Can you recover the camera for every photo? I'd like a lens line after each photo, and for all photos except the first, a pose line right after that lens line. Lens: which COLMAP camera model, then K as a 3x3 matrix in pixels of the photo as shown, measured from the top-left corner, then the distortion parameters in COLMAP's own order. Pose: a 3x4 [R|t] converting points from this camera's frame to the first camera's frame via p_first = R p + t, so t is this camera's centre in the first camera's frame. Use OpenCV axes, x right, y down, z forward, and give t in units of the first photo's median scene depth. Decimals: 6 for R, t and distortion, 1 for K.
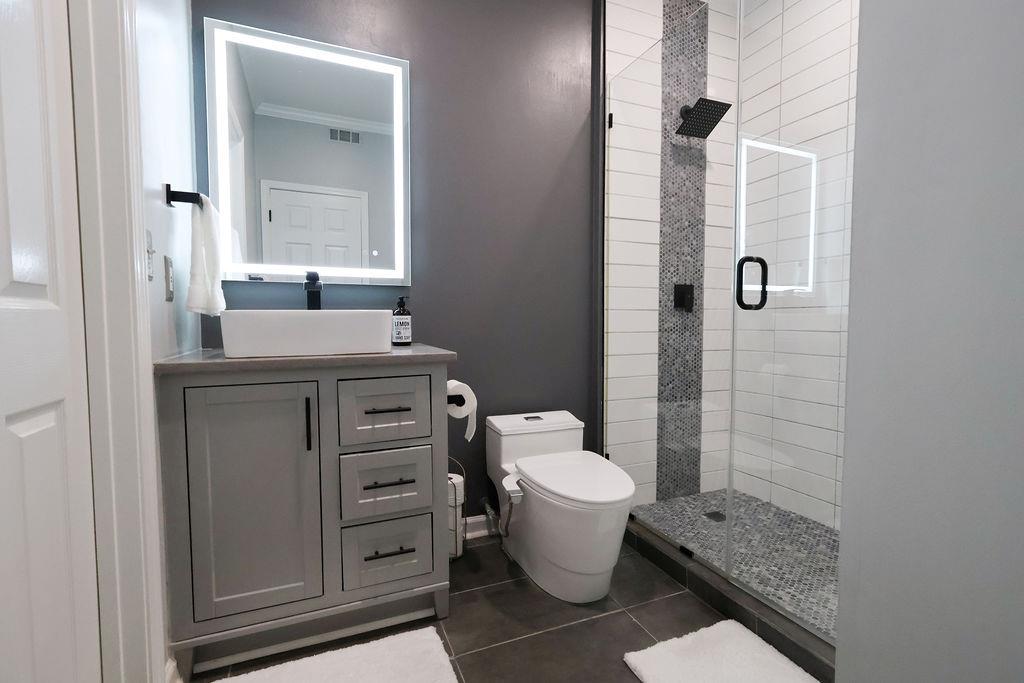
lens RADIAL K [[487.2, 0, 516.6], [0, 487.2, 345.1], [0, 0, 1]] dist [0.002476, 0.000512]
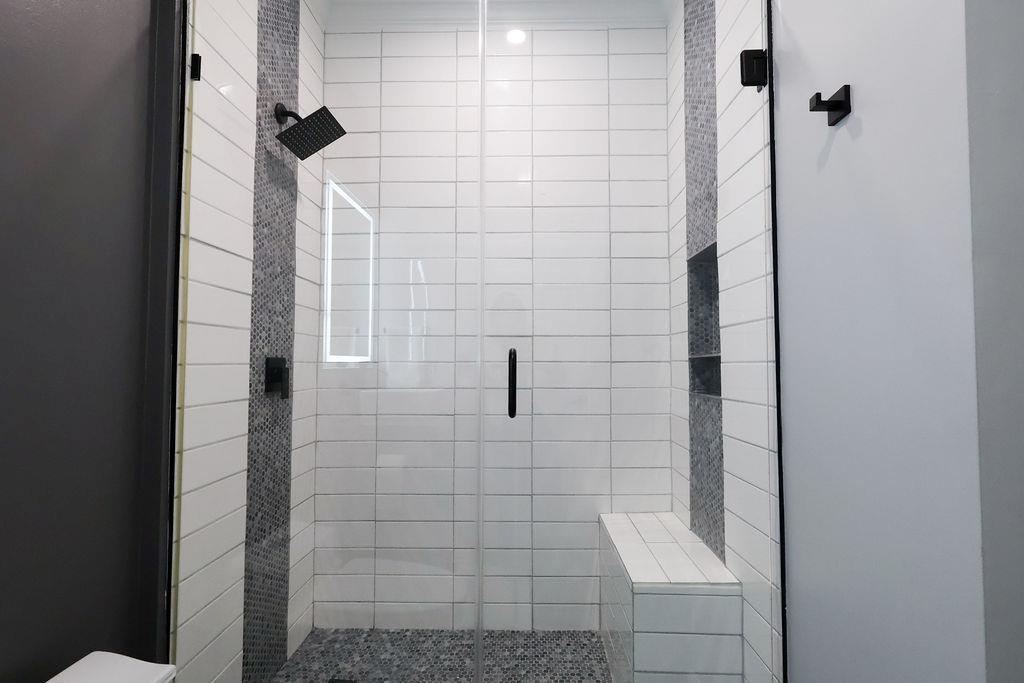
lens RADIAL K [[487.2, 0, 514.4], [0, 487.2, 343.5], [0, 0, 1]] dist [0.002476, 0.000512]
pose [[0.407809, 0.037601, 0.912293, -0.141775], [0.046253, 0.997018, -0.061769, -0.087572], [-0.911895, 0.067386, 0.404854, 0.427062]]
